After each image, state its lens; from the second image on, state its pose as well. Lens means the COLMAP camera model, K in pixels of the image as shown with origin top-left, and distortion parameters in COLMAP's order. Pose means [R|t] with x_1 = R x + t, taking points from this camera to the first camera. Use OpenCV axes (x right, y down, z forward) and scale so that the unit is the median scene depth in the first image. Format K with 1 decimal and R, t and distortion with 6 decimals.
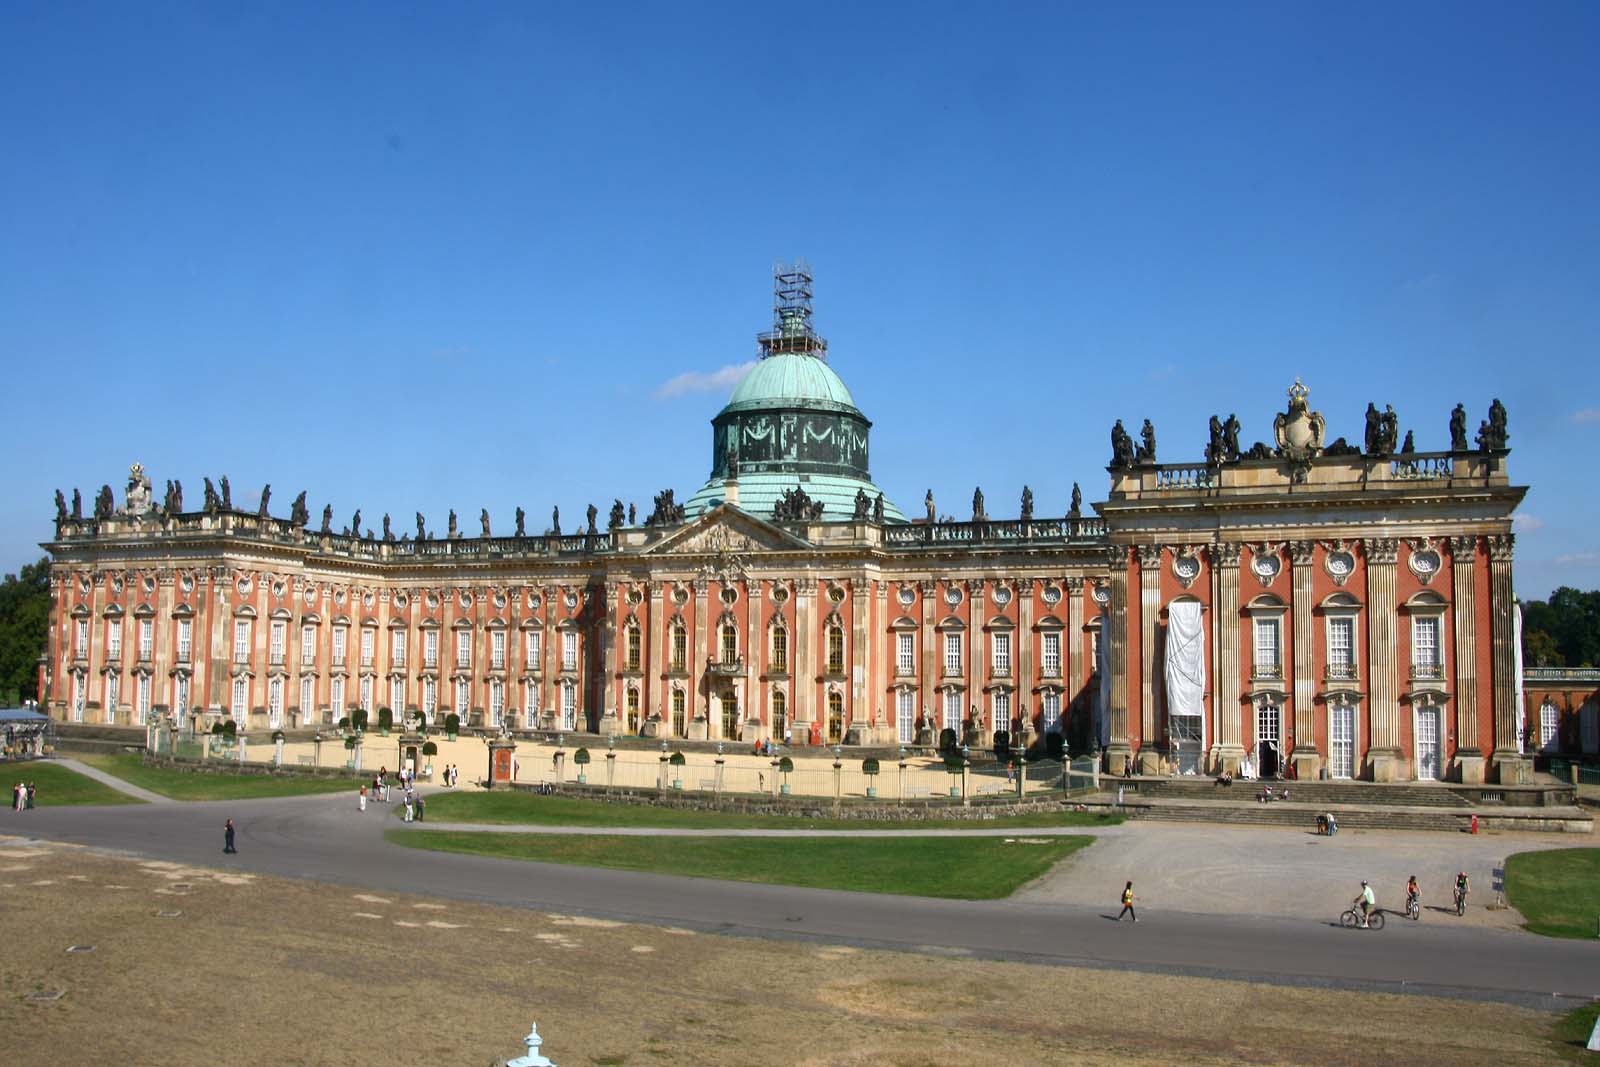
lens RADIAL K [[1685.0, 0, 800.9], [0, 1685.0, 507.8], [0, 0, 1]] dist [-0.114892, 0.006171]
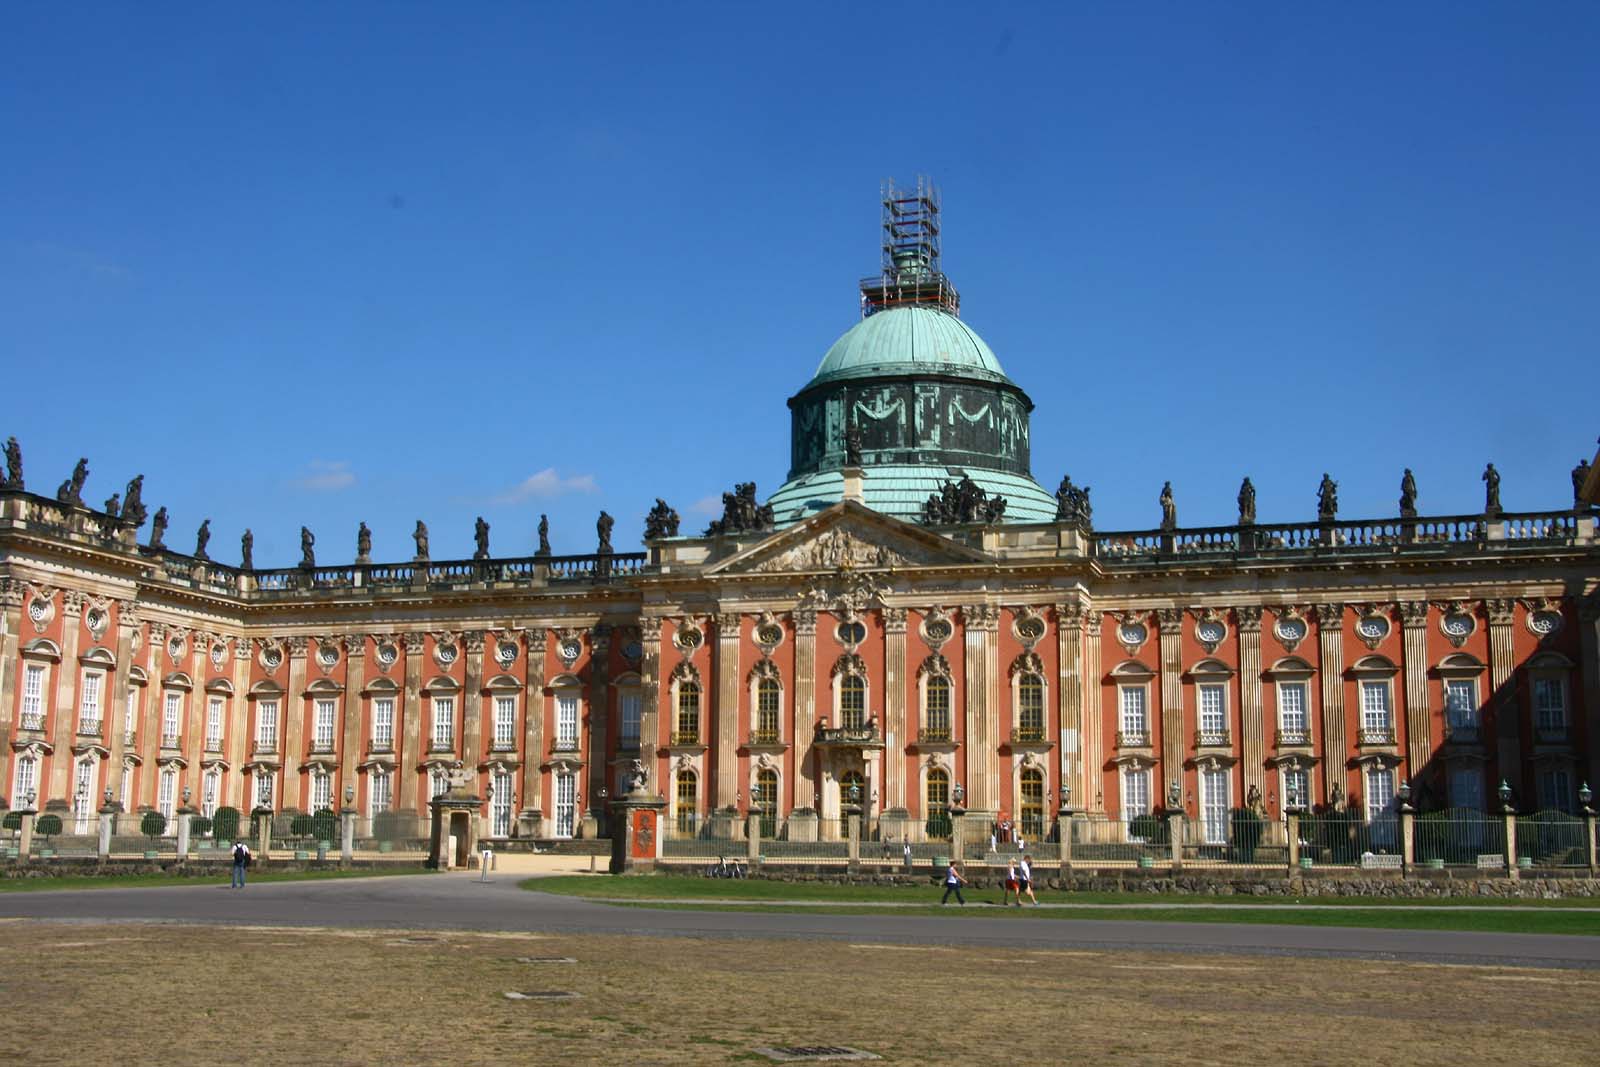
lens RADIAL K [[1829.1, 0, 800.6], [0, 1829.1, 662.8], [0, 0, 1]] dist [0.060188, -0.001850]
pose [[0.978037, 0.041113, 0.204335, -0.207707], [-0.033804, 0.998662, -0.039138, 0.091298], [-0.205670, 0.031371, 0.978118, 0.265190]]
